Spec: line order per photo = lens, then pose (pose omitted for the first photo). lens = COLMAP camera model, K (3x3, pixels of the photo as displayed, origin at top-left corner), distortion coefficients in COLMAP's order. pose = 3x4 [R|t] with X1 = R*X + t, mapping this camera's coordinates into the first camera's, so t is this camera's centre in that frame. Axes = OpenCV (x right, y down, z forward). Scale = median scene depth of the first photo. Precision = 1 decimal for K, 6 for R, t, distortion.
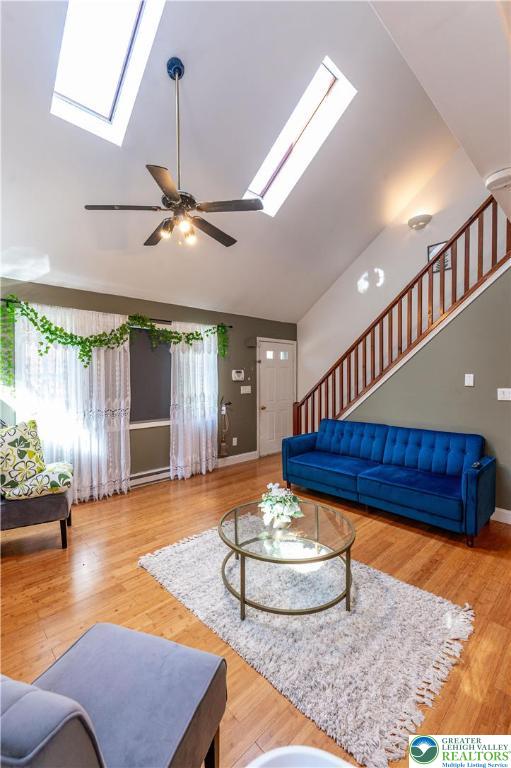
lens RADIAL K [[336.6, 0, 255.5], [0, 336.6, 384.0], [0, 0, 1]] dist [0.001068, -0.000876]
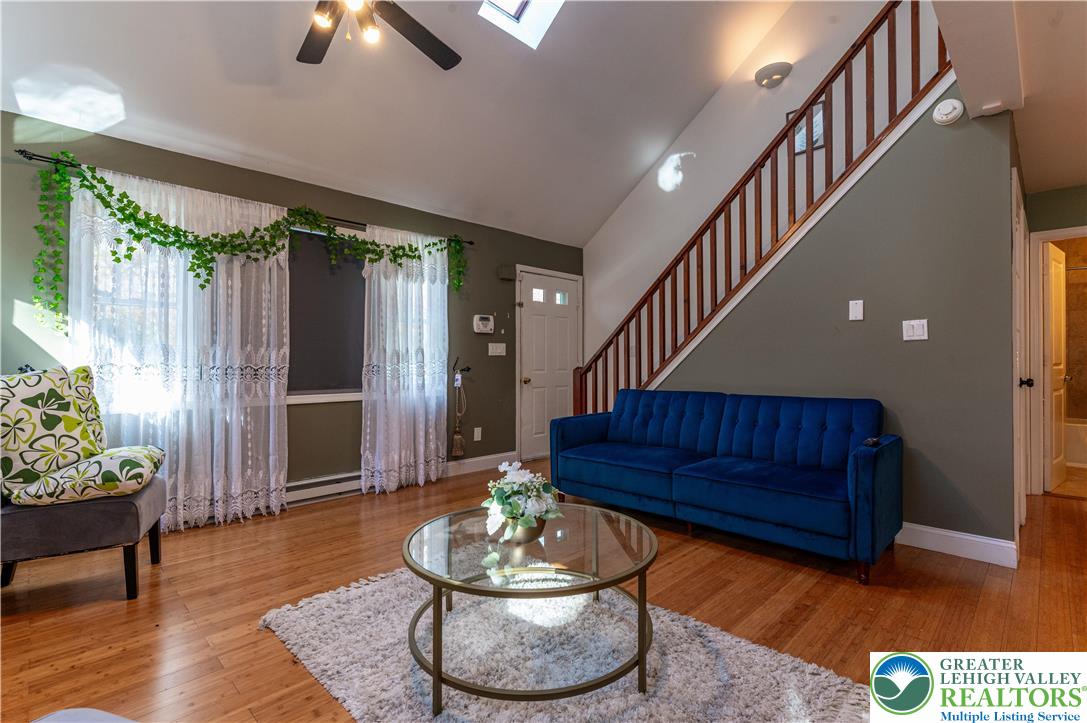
lens RADIAL K [[515.4, 0, 556.8], [0, 515.4, 359.0], [0, 0, 1]] dist [-0.002151, -0.001188]
pose [[0.998984, 0.002369, 0.044996, 0.060450], [-0.000919, 0.999481, -0.032214, 0.104678], [-0.045049, 0.032140, 0.998468, 0.109886]]
